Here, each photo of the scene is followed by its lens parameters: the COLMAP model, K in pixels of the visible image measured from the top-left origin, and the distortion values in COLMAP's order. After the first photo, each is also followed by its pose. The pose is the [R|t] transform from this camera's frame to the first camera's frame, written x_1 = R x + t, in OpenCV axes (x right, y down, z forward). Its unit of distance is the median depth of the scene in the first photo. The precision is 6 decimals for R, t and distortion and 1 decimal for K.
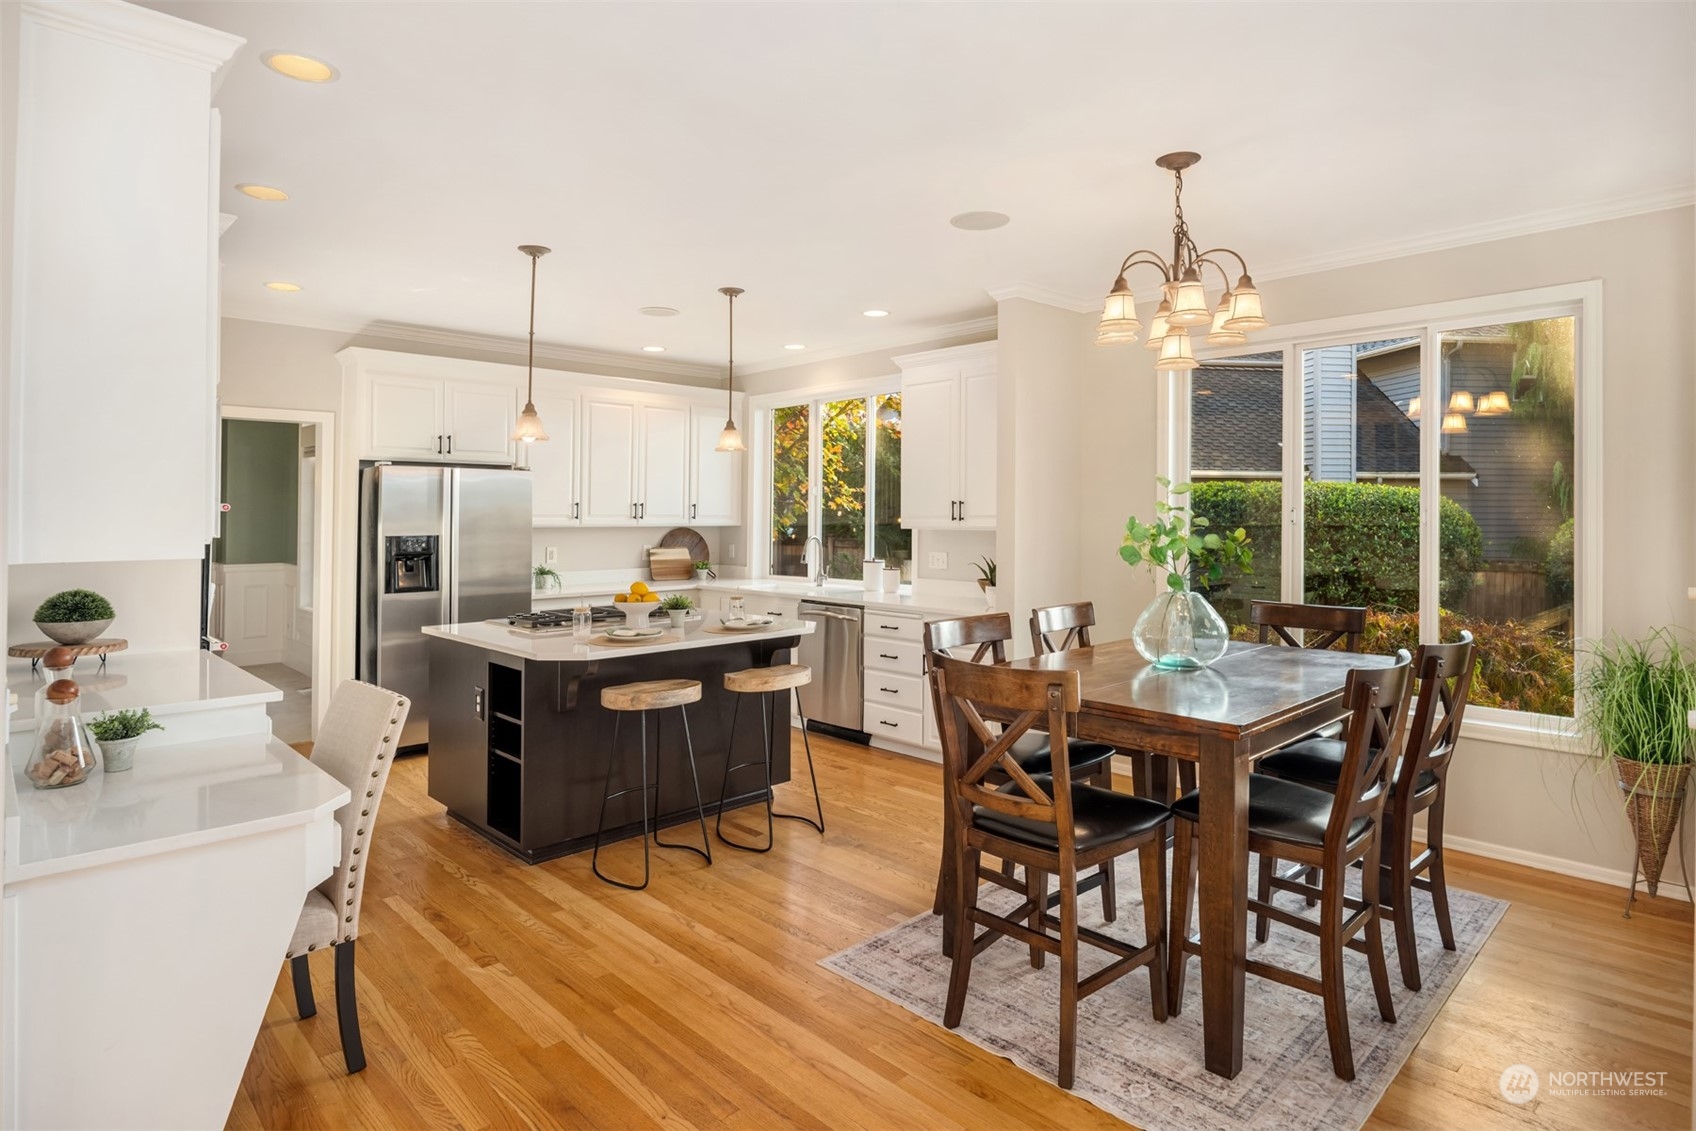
lens RADIAL K [[923.2, 0, 855.9], [0, 923.2, 576.7], [0, 0, 1]] dist [-0.001503, -0.000545]
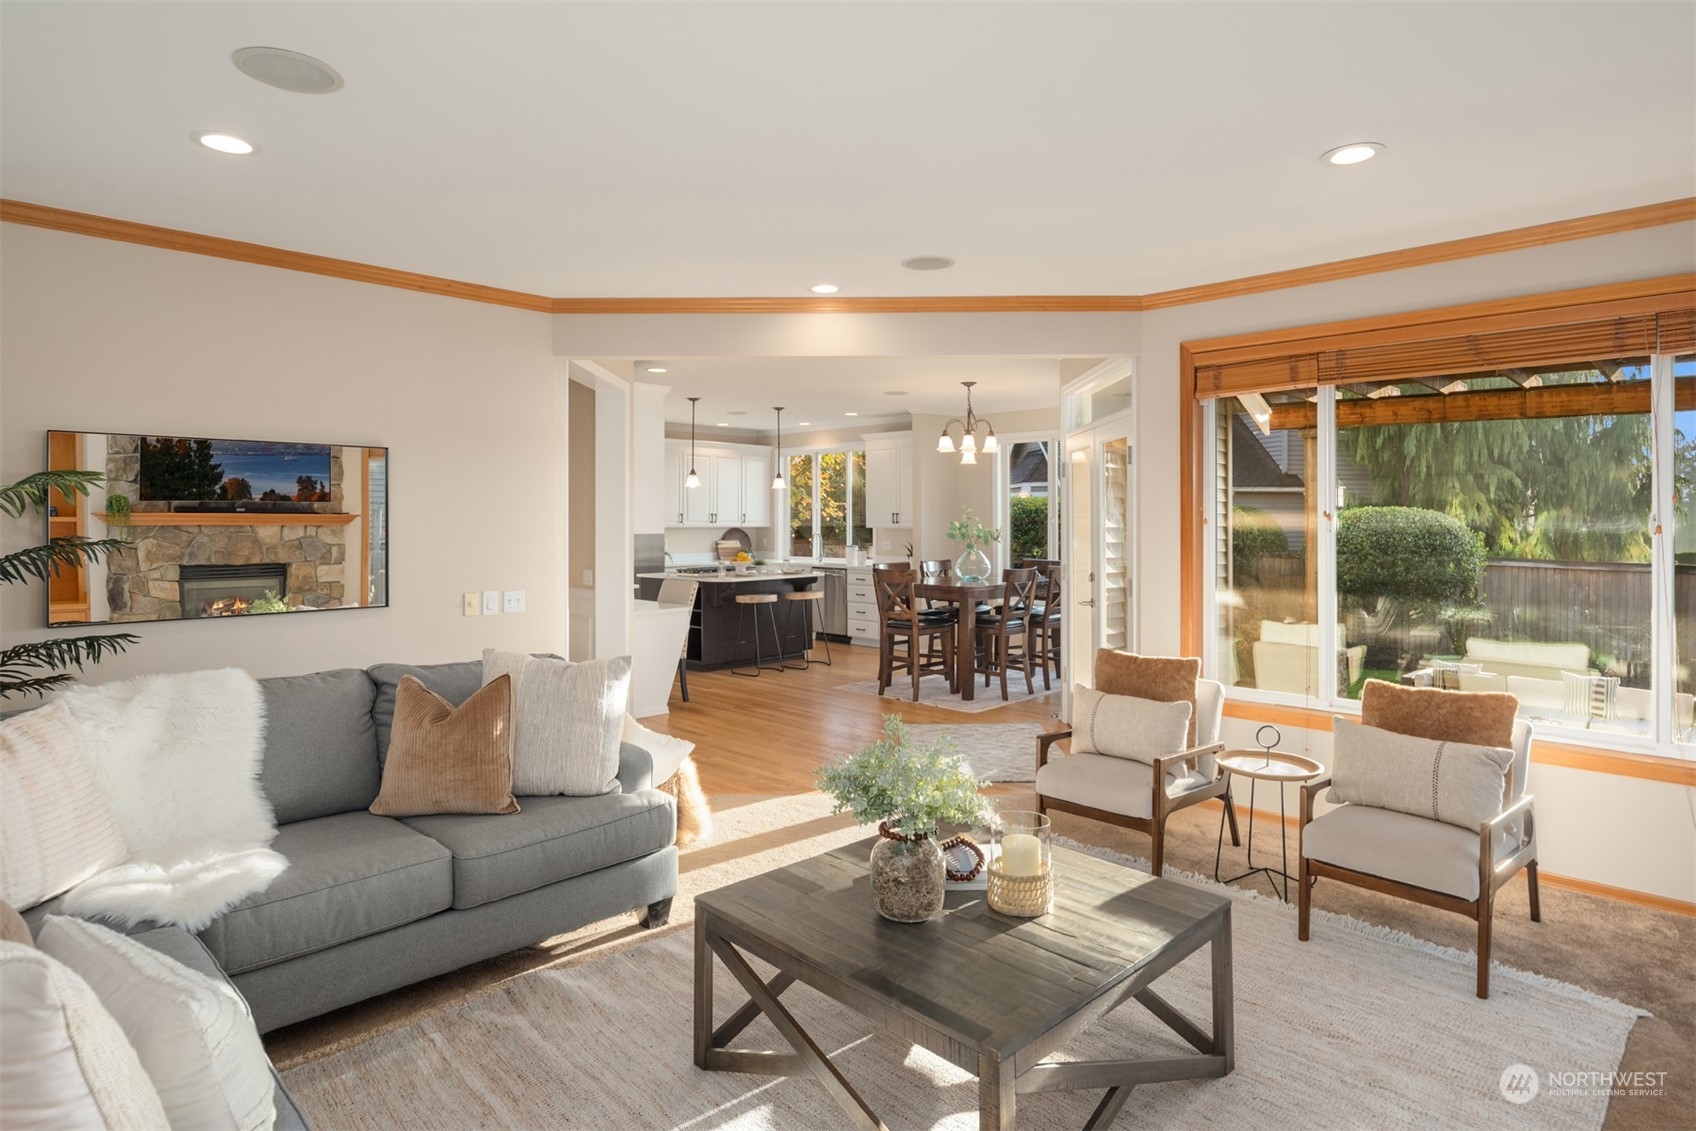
lens RADIAL K [[923.2, 0, 855.9], [0, 923.2, 576.7], [0, 0, 1]] dist [-0.001503, -0.000545]
pose [[0.999681, -0.003513, 0.025023, -0.017646], [0.003651, 0.999978, -0.005465, 0.053329], [-0.025003, 0.005554, 0.999672, -0.797242]]
